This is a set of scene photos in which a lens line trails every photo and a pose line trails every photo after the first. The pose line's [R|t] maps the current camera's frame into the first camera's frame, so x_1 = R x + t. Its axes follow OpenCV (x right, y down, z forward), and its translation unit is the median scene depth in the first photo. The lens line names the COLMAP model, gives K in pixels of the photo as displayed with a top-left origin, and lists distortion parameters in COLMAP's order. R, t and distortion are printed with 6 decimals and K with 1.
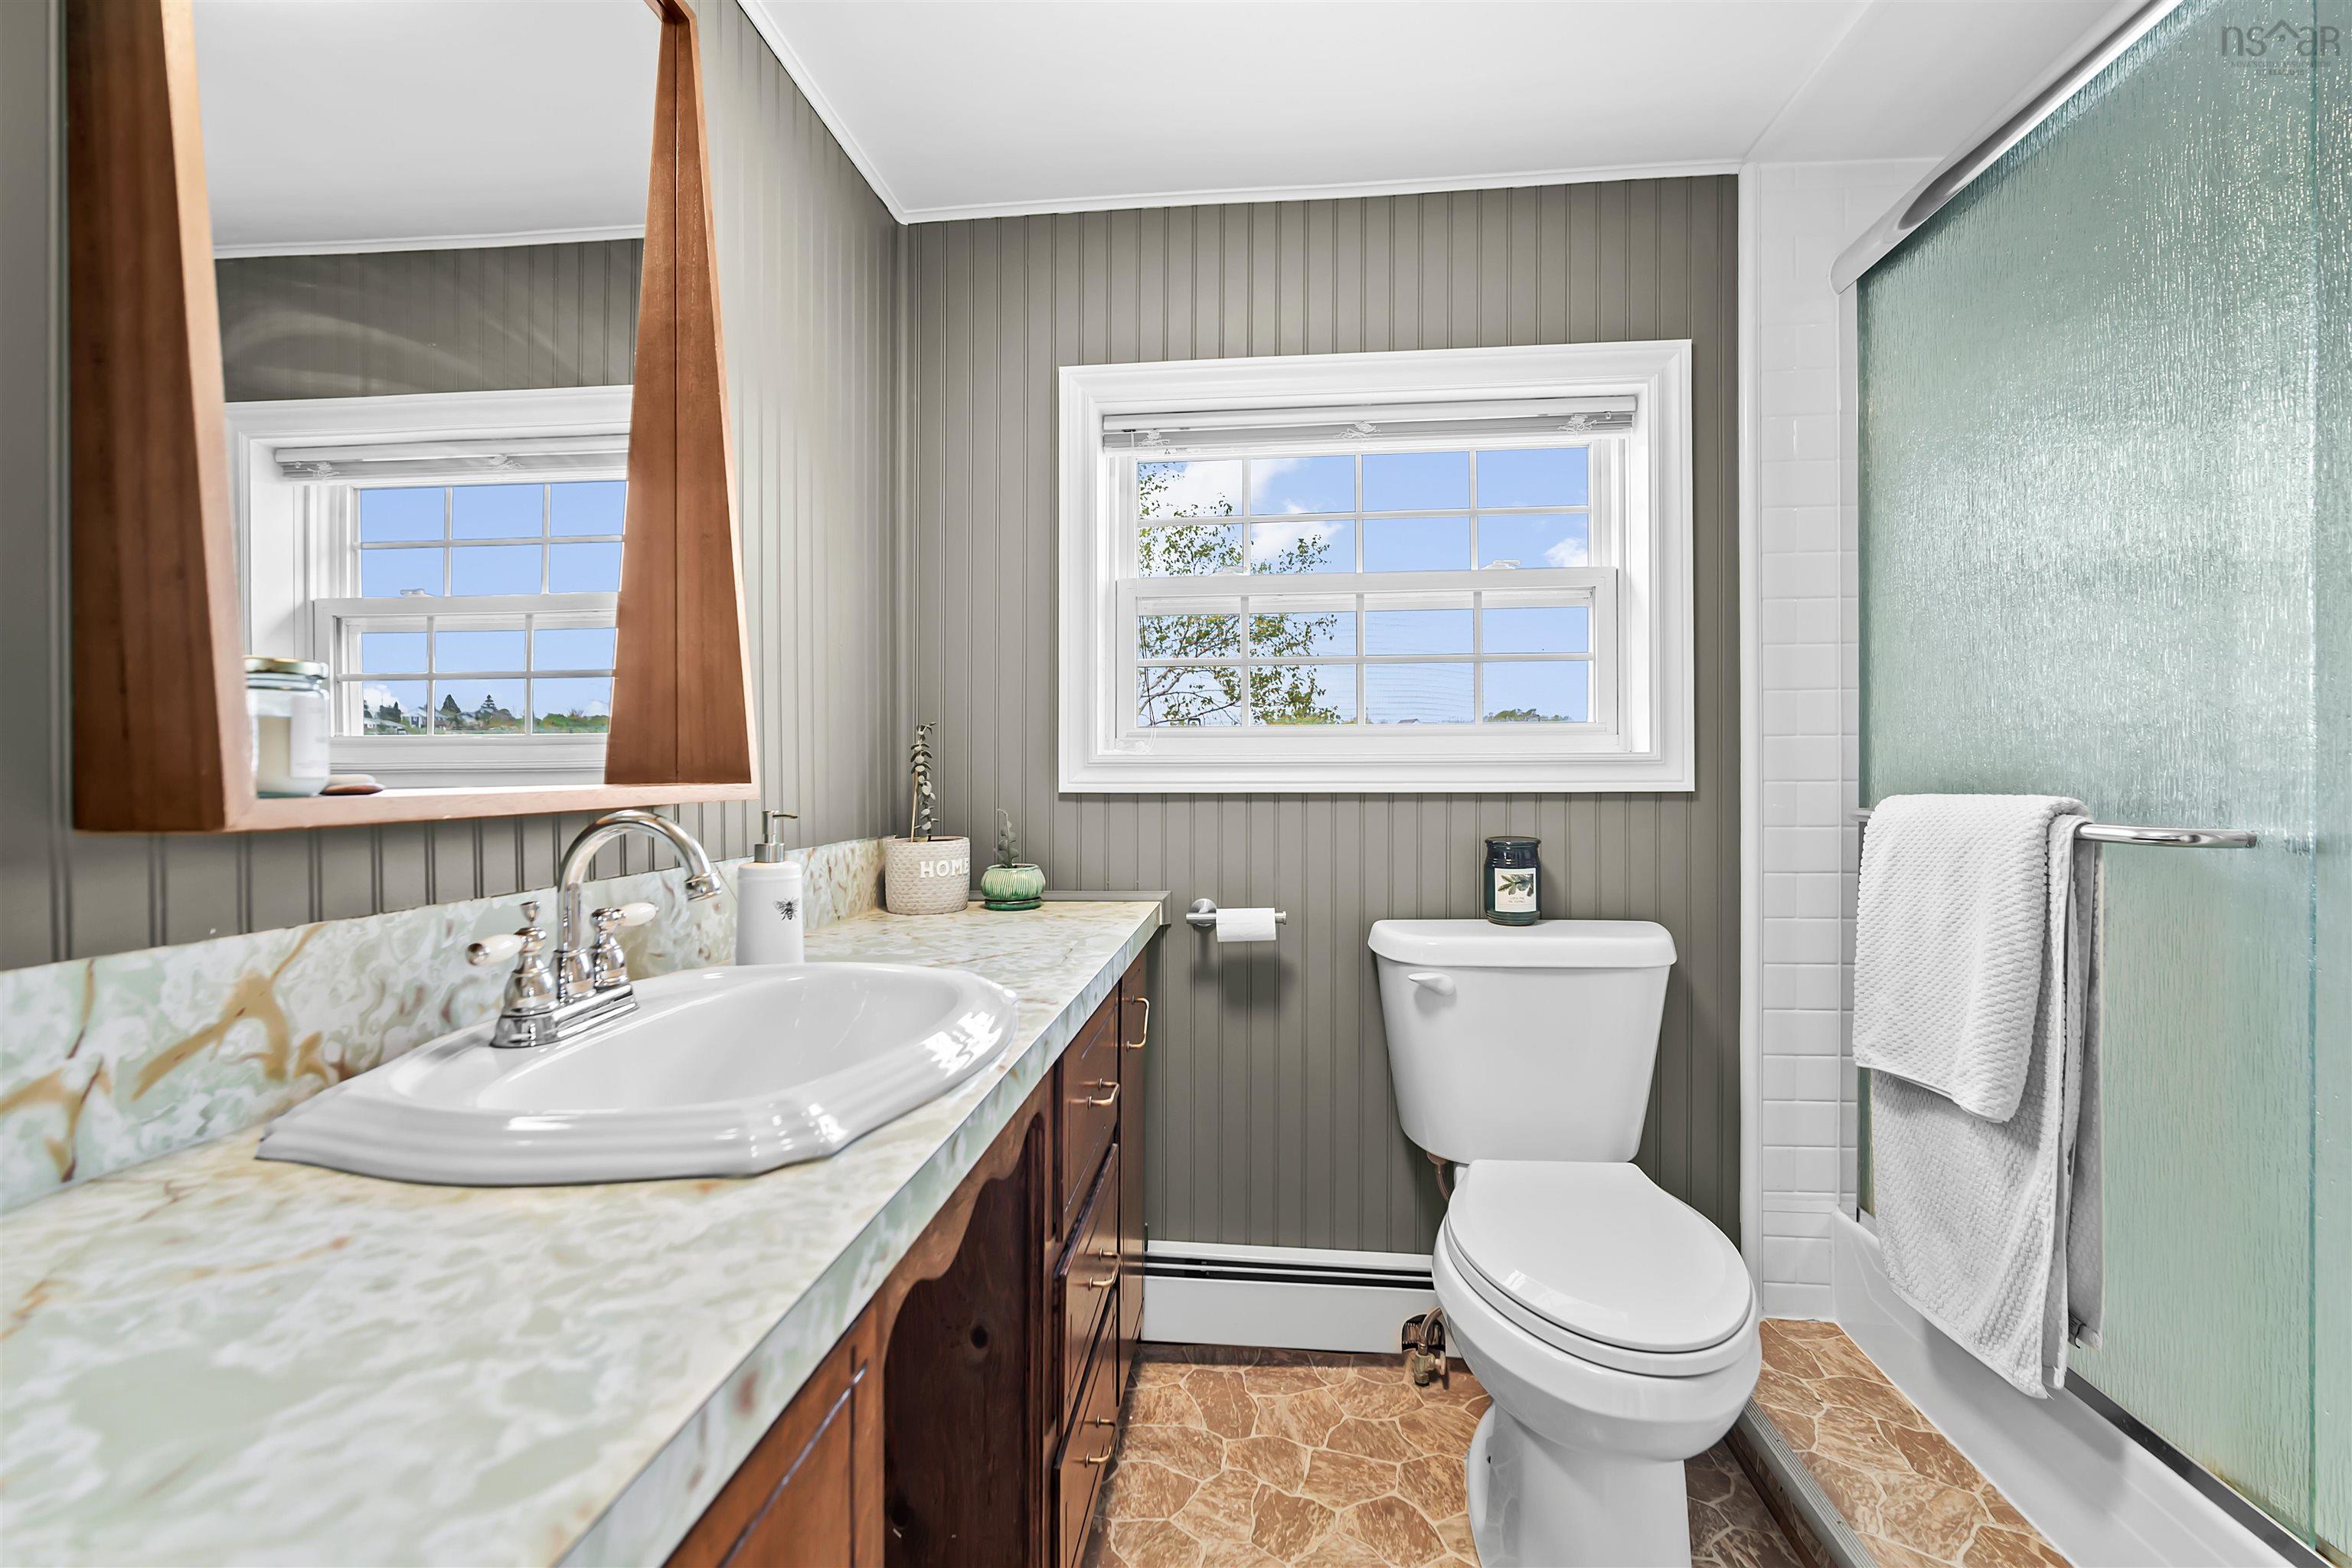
lens RADIAL K [[976.5, 0, 1178.3], [0, 976.5, 769.9], [0, 0, 1]] dist [-0.012549, 0.002820]
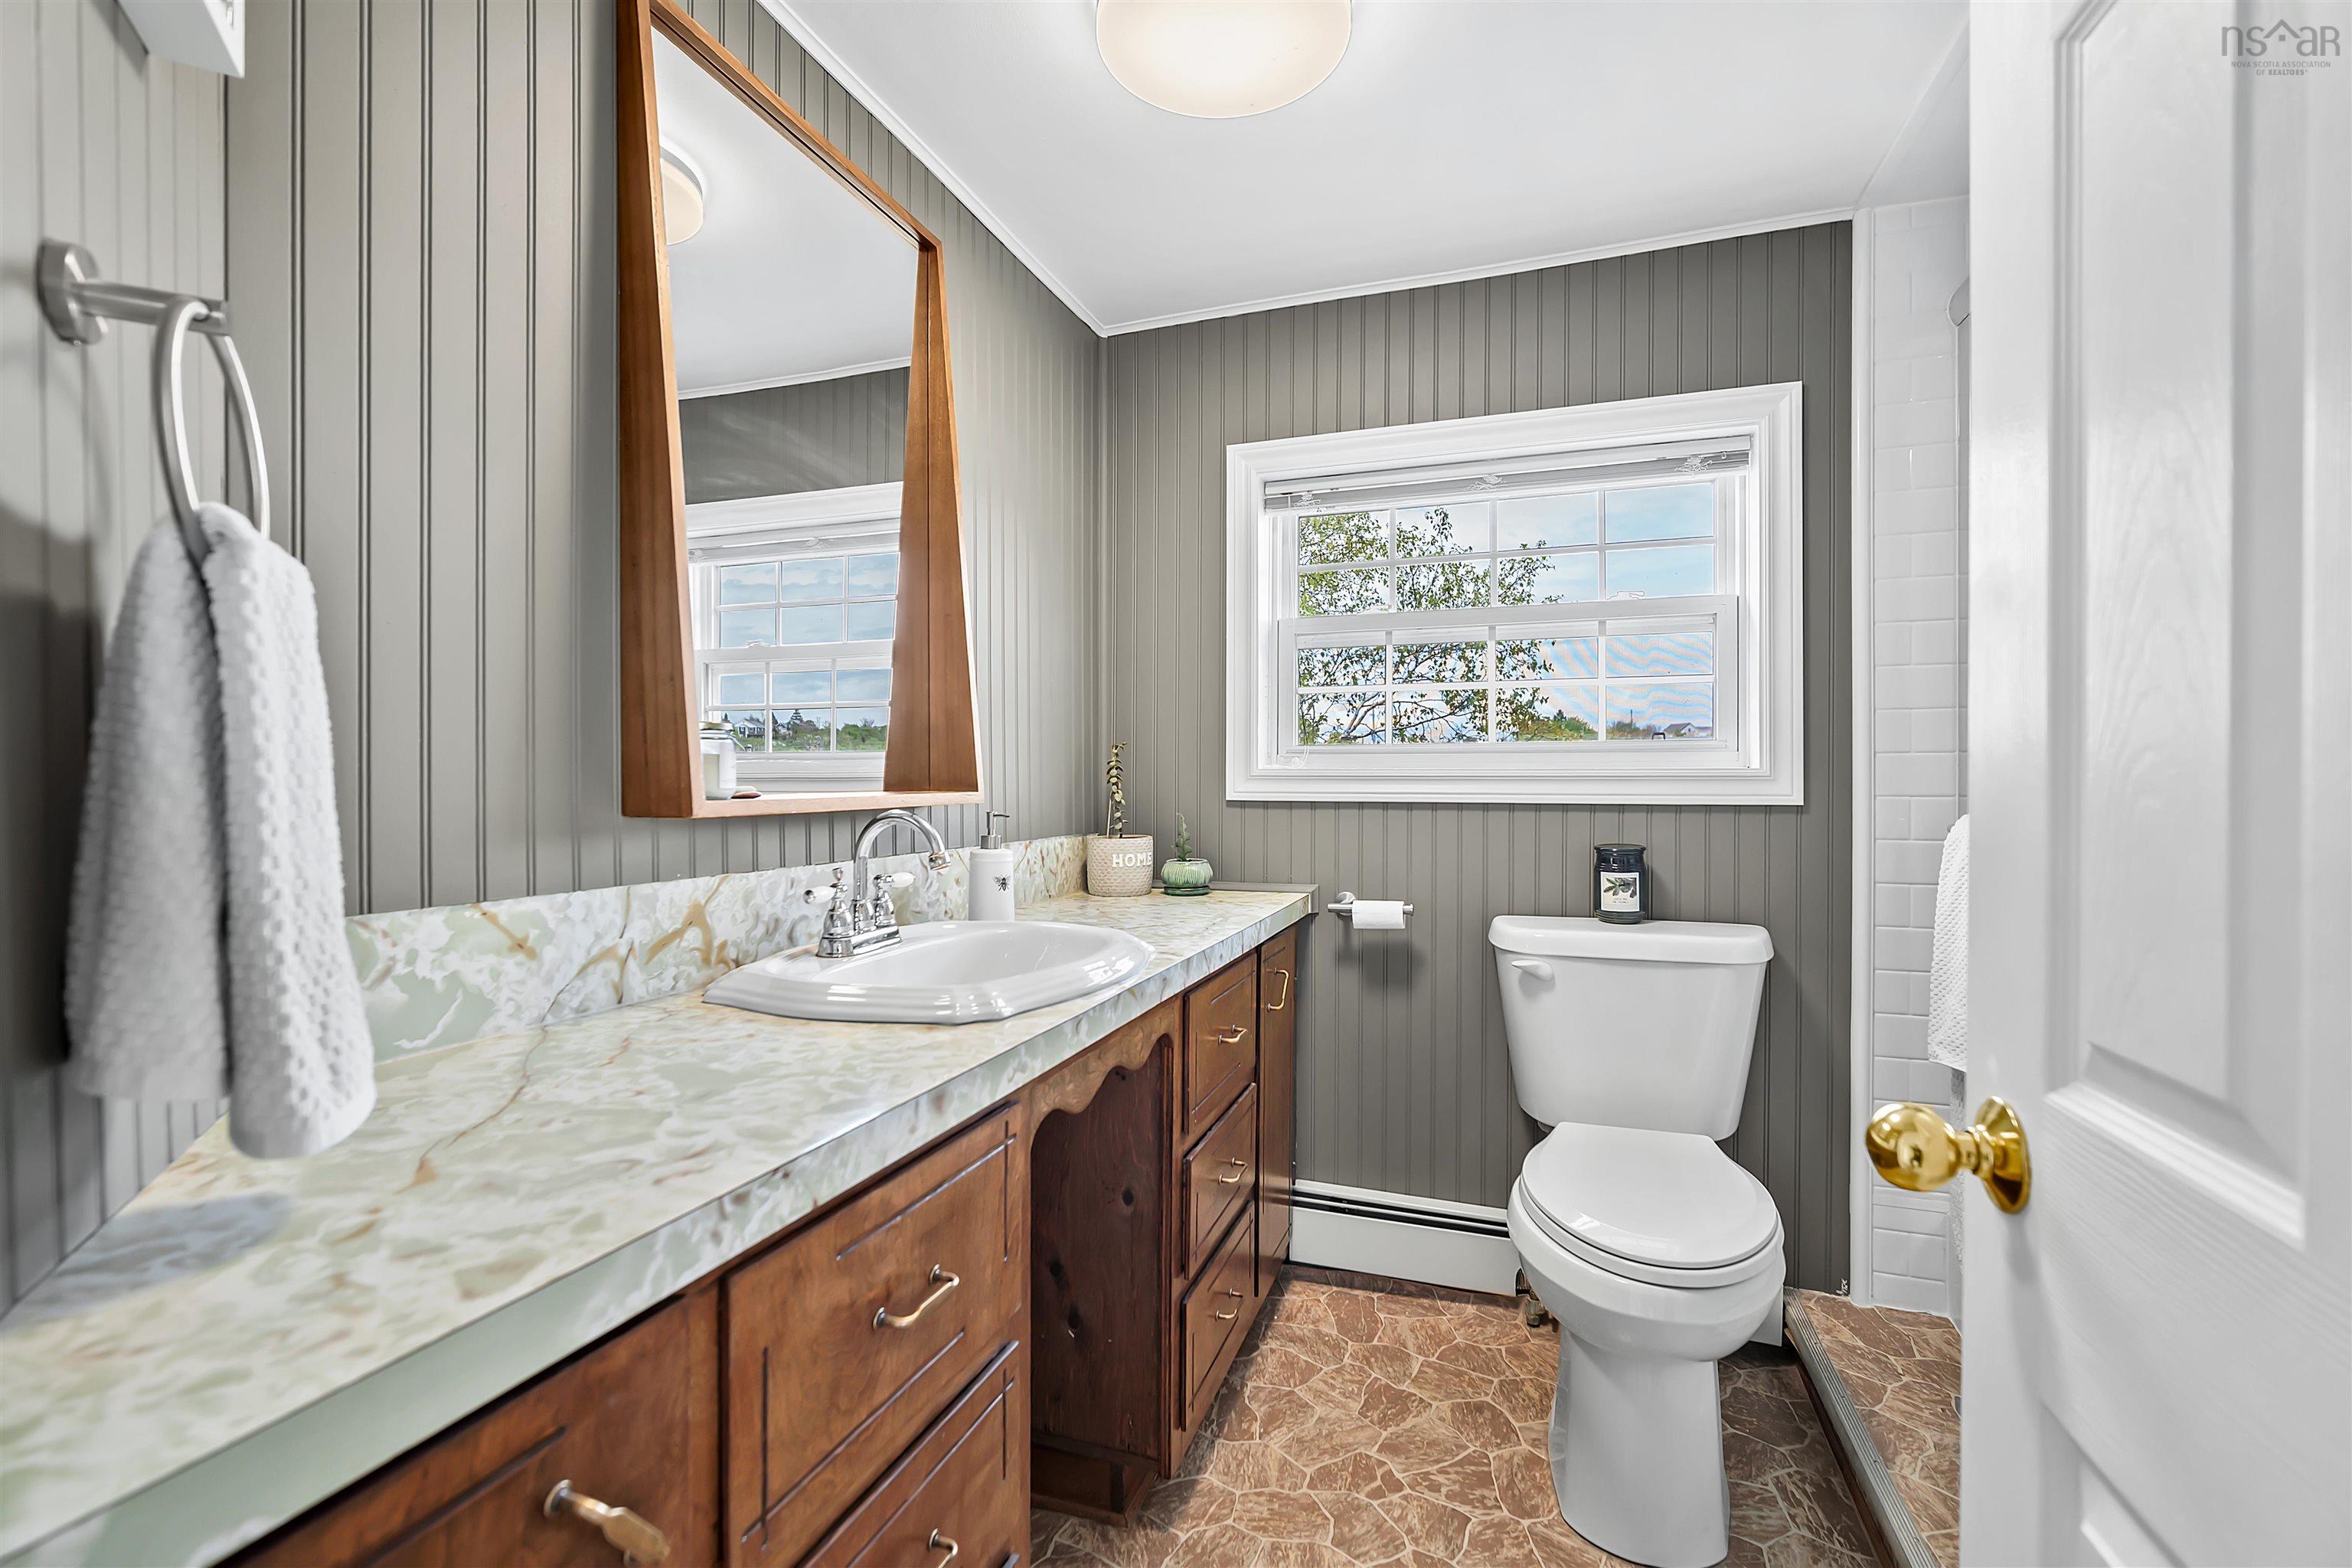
lens RADIAL K [[976.5, 0, 1183.4], [0, 976.5, 788.5], [0, 0, 1]] dist [-0.012549, 0.002820]
pose [[0.970976, 0.007307, -0.239065, 0.142945], [-0.004375, 0.999909, 0.012795, -0.007968], [0.239136, -0.011378, 0.970919, -0.225633]]
